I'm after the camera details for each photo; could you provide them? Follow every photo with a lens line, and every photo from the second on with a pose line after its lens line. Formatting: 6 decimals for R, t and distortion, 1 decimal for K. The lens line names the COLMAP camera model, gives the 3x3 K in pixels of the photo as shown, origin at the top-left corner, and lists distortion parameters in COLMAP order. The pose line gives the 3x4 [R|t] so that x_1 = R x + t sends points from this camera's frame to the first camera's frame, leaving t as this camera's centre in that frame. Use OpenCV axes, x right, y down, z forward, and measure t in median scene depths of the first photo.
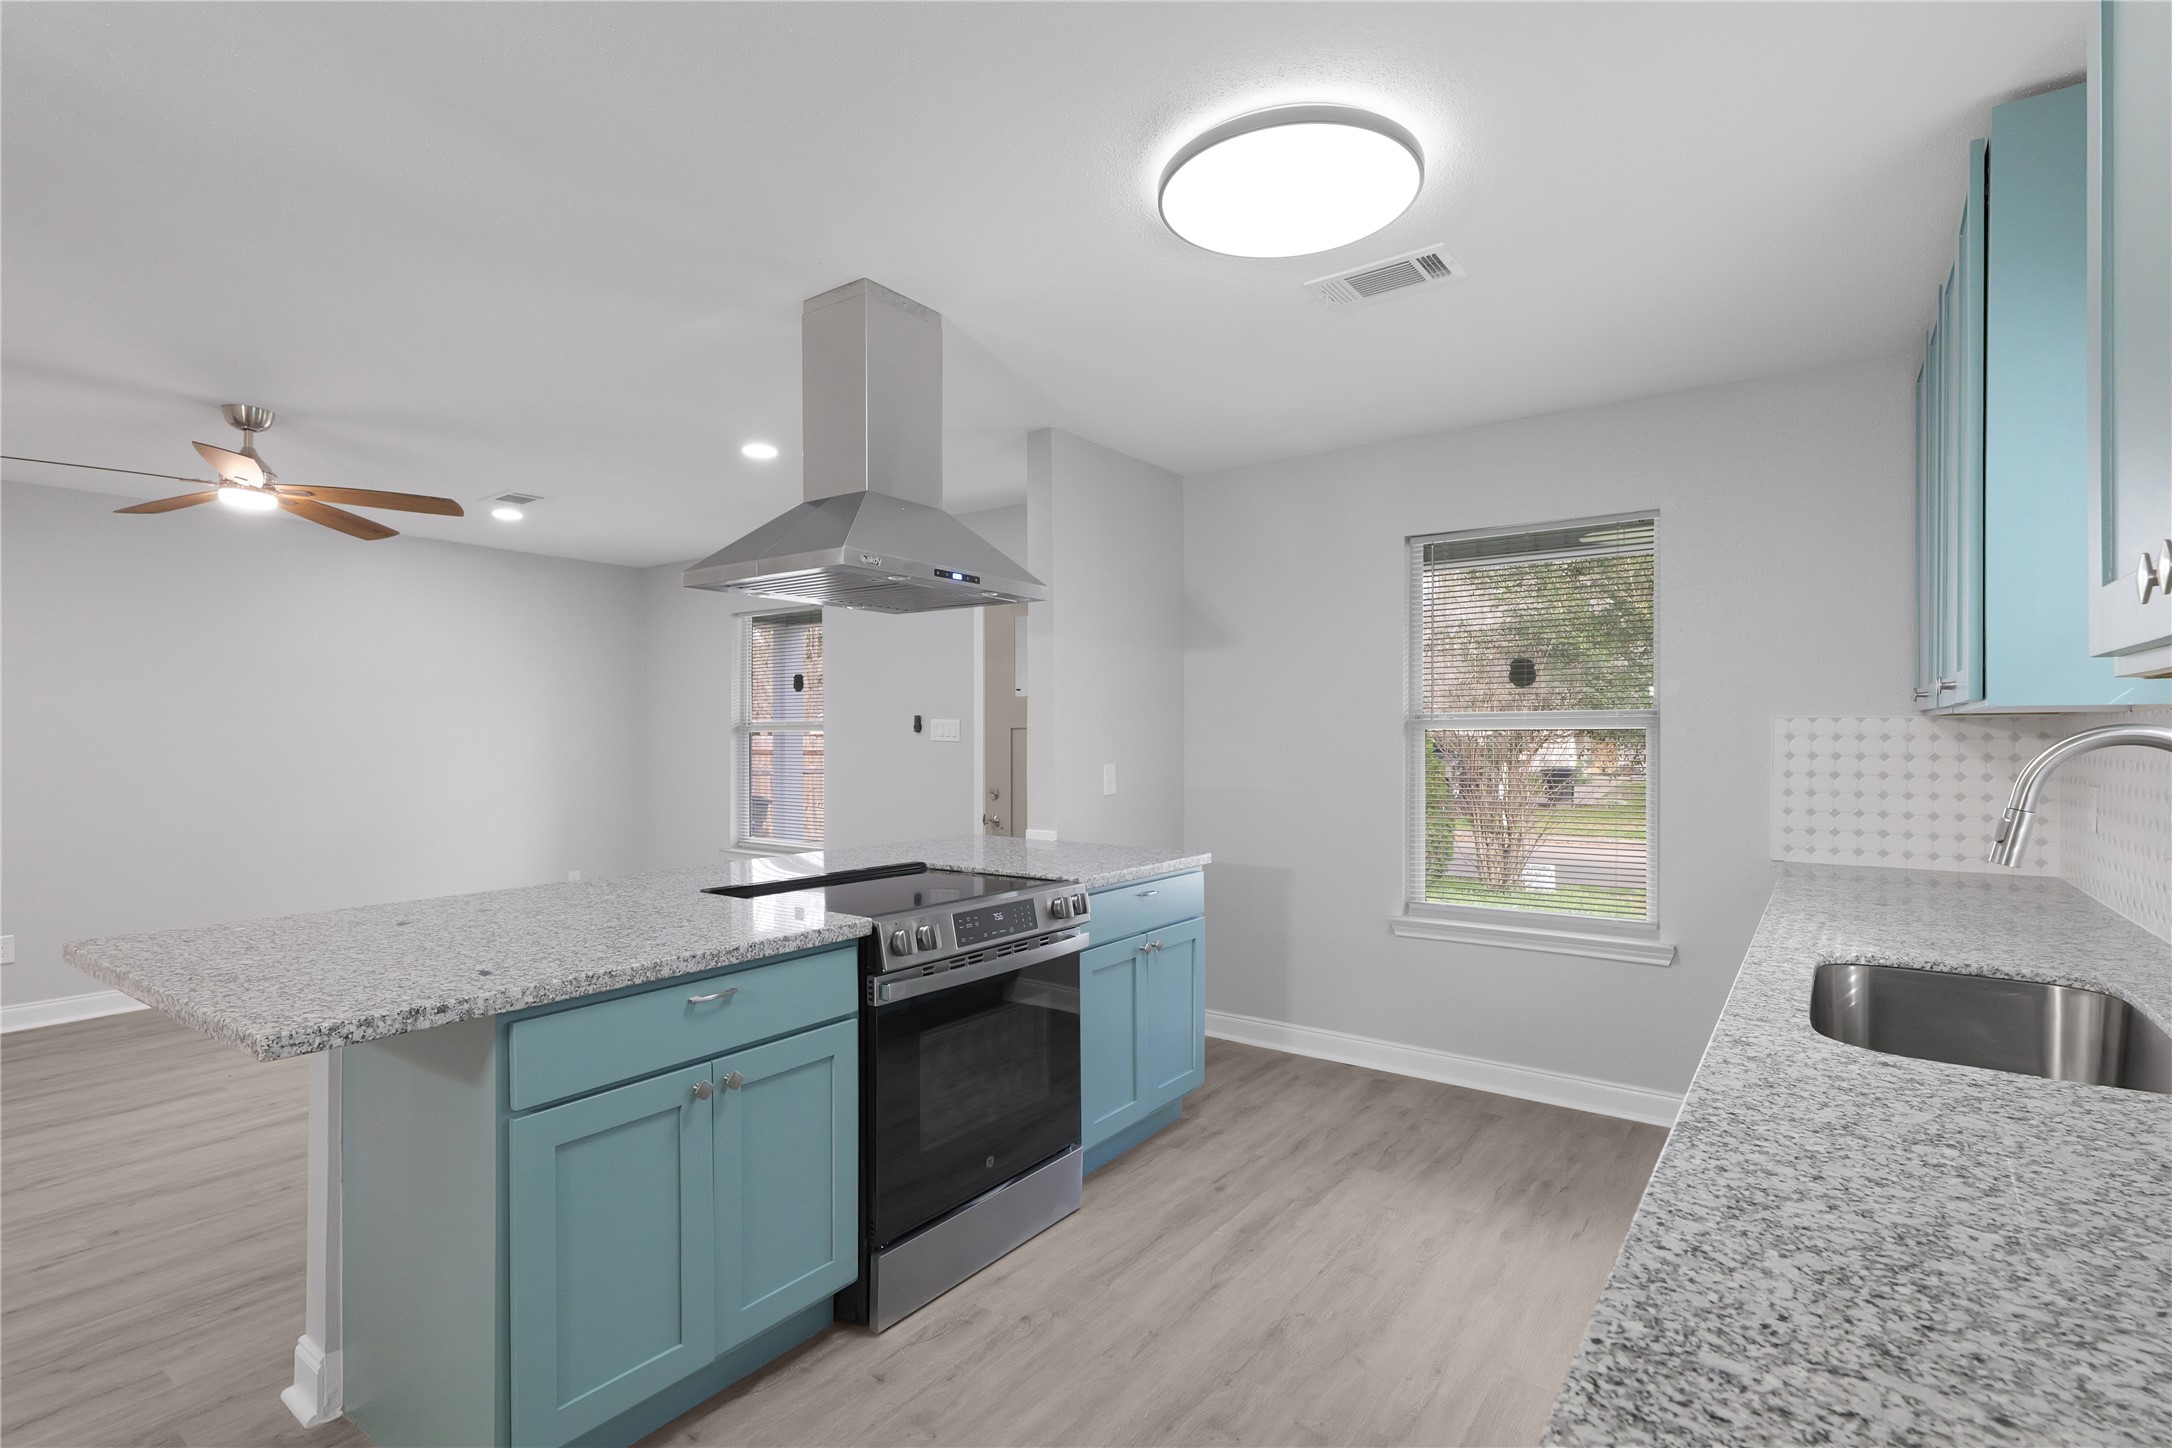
lens RADIAL K [[1031.4, 0, 1084.1], [0, 1031.4, 730.9], [0, 0, 1]] dist [0.001499, -0.000269]
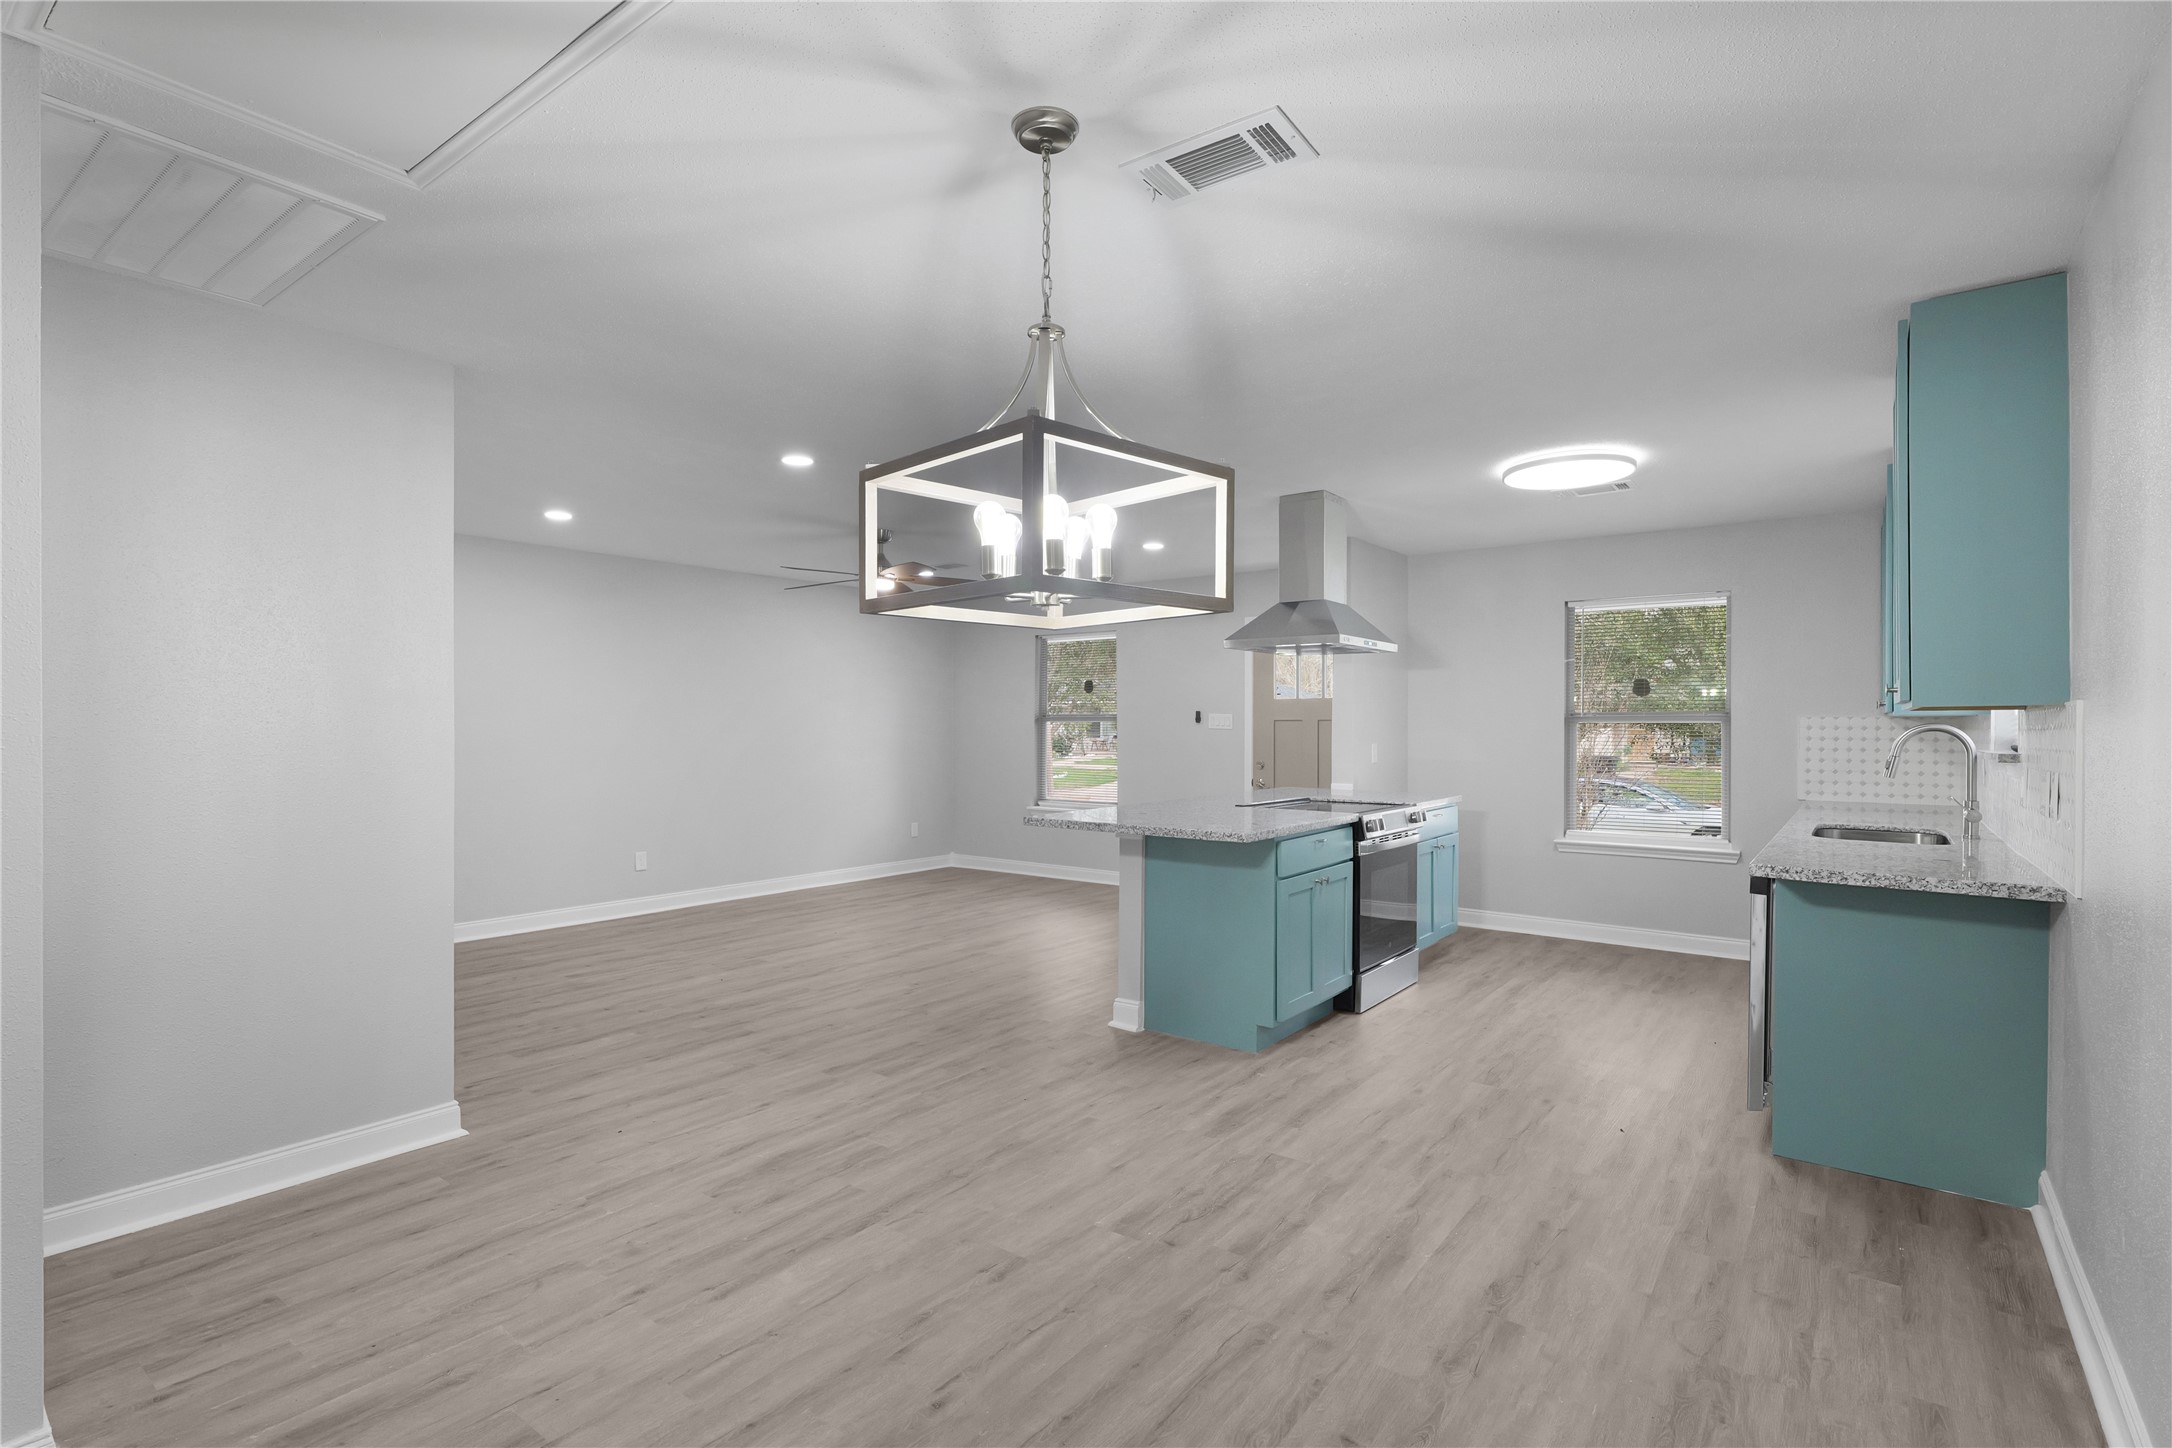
lens RADIAL K [[1031.4, 0, 1085.3], [0, 1031.4, 720.2], [0, 0, 1]] dist [0.001499, -0.000269]
pose [[0.999825, 0.003281, -0.018419, -0.500889], [-0.003280, 0.999995, 0.000069, -0.002912], [0.018419, -0.000008, 0.999830, -0.757522]]
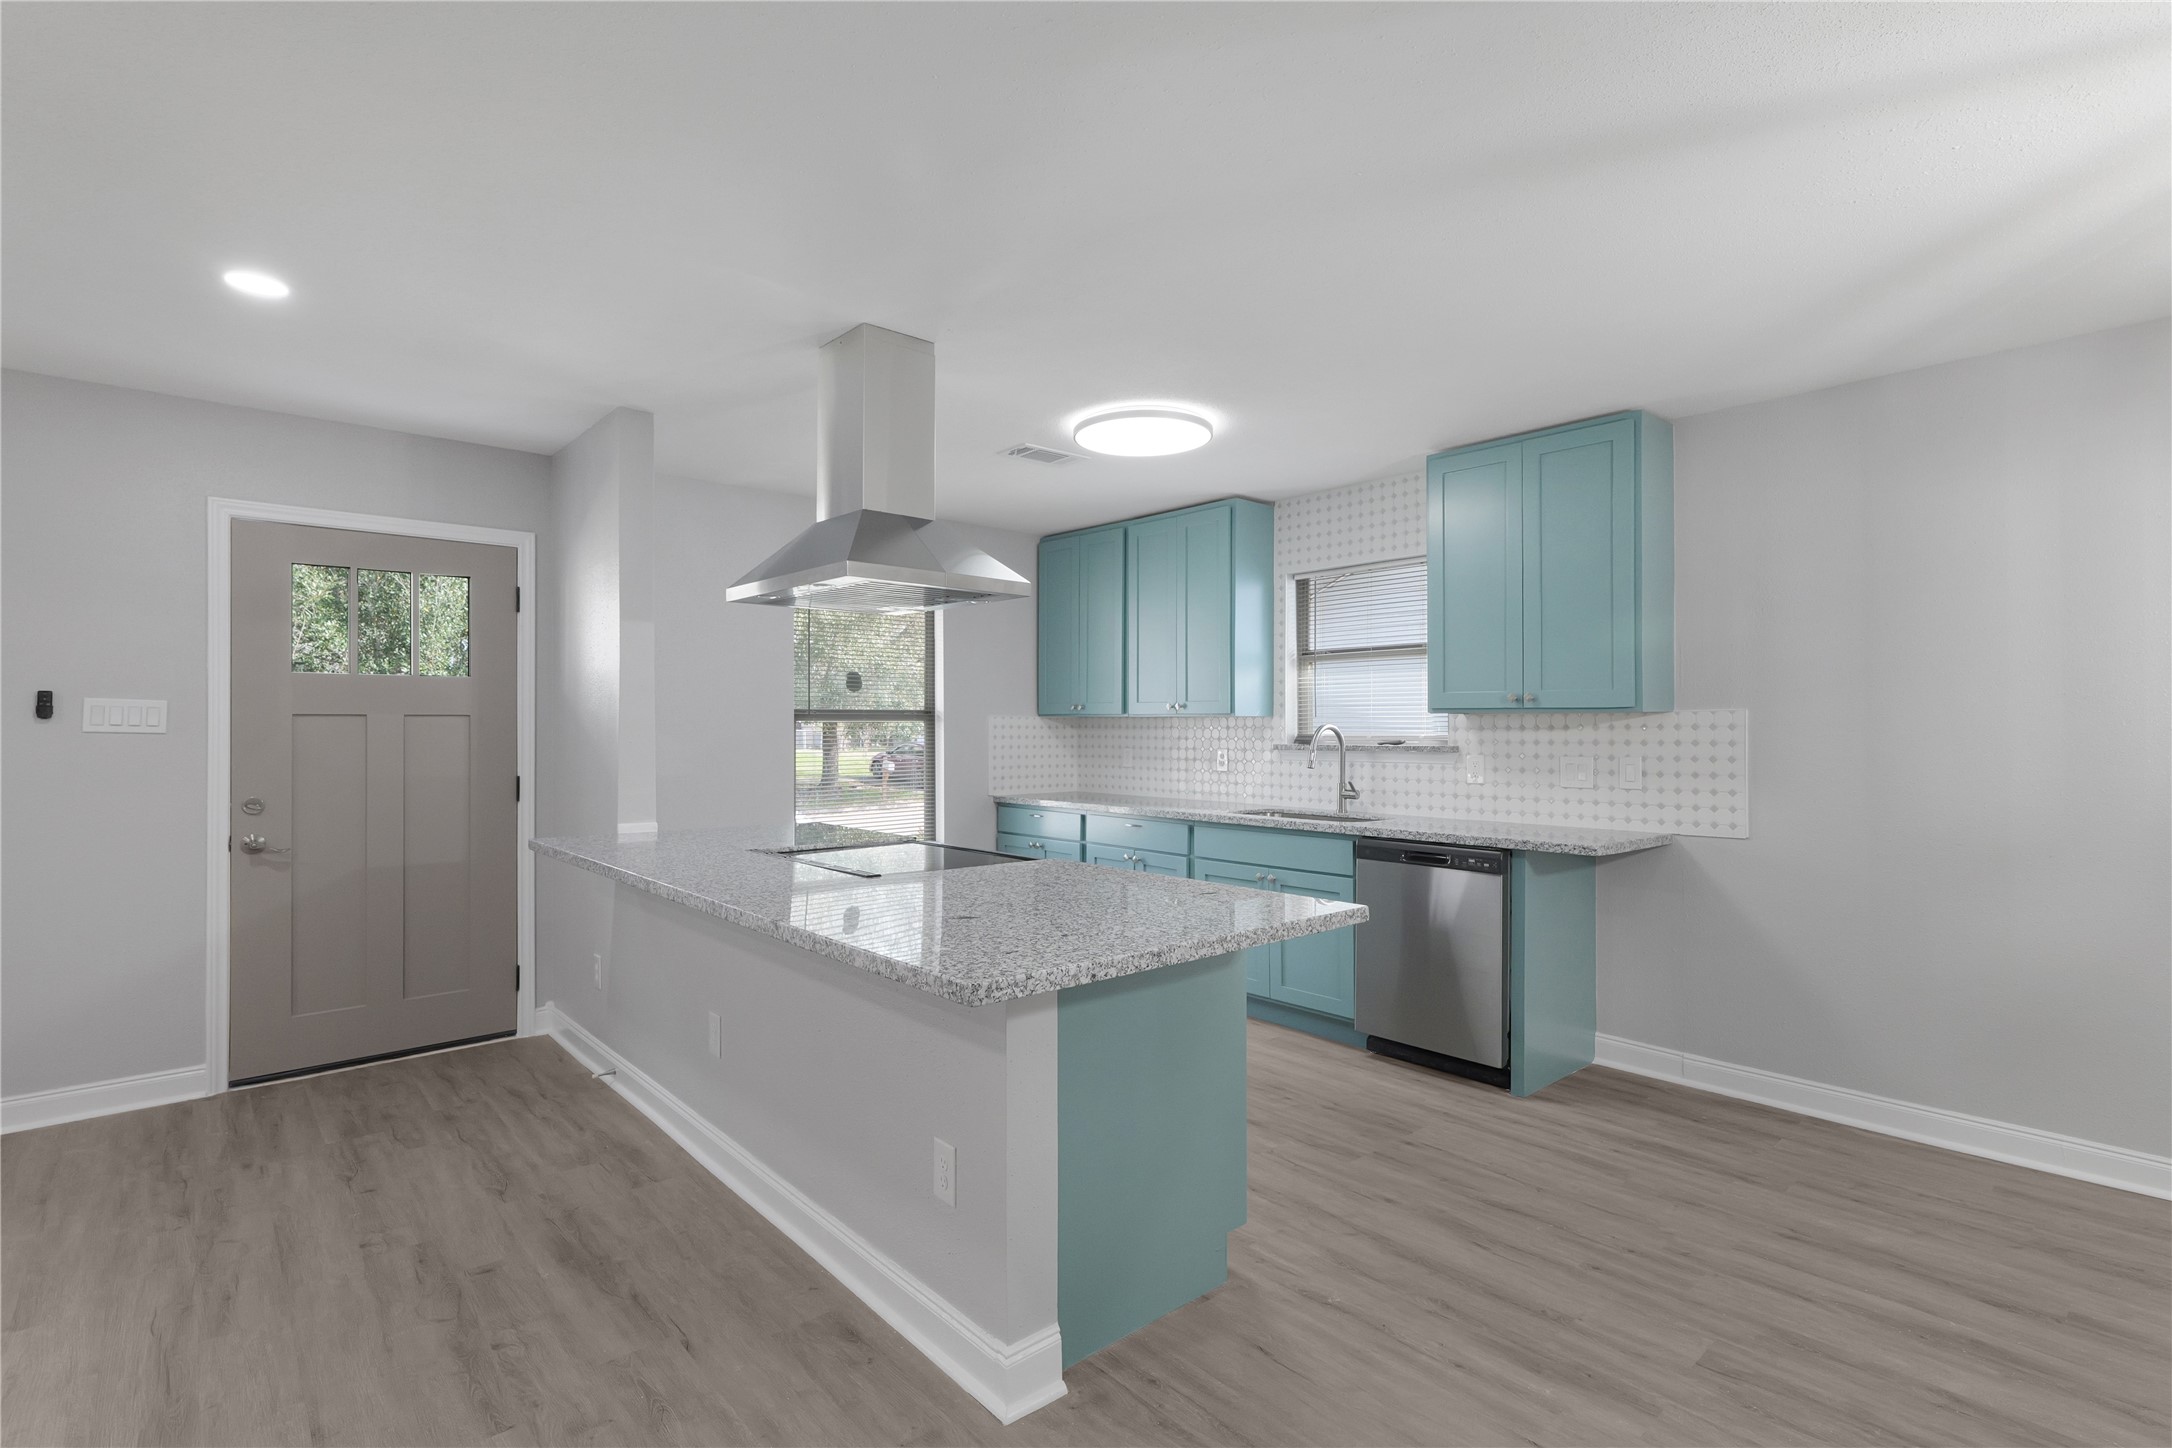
lens RADIAL K [[1031.4, 0, 1089.4], [0, 1031.4, 732.5], [0, 0, 1]] dist [0.001499, -0.000269]
pose [[0.221033, -0.002278, 0.975264, -1.059063], [-0.003350, 0.999990, 0.003095, 0.009989], [-0.975261, -0.003951, 0.221023, 0.458233]]
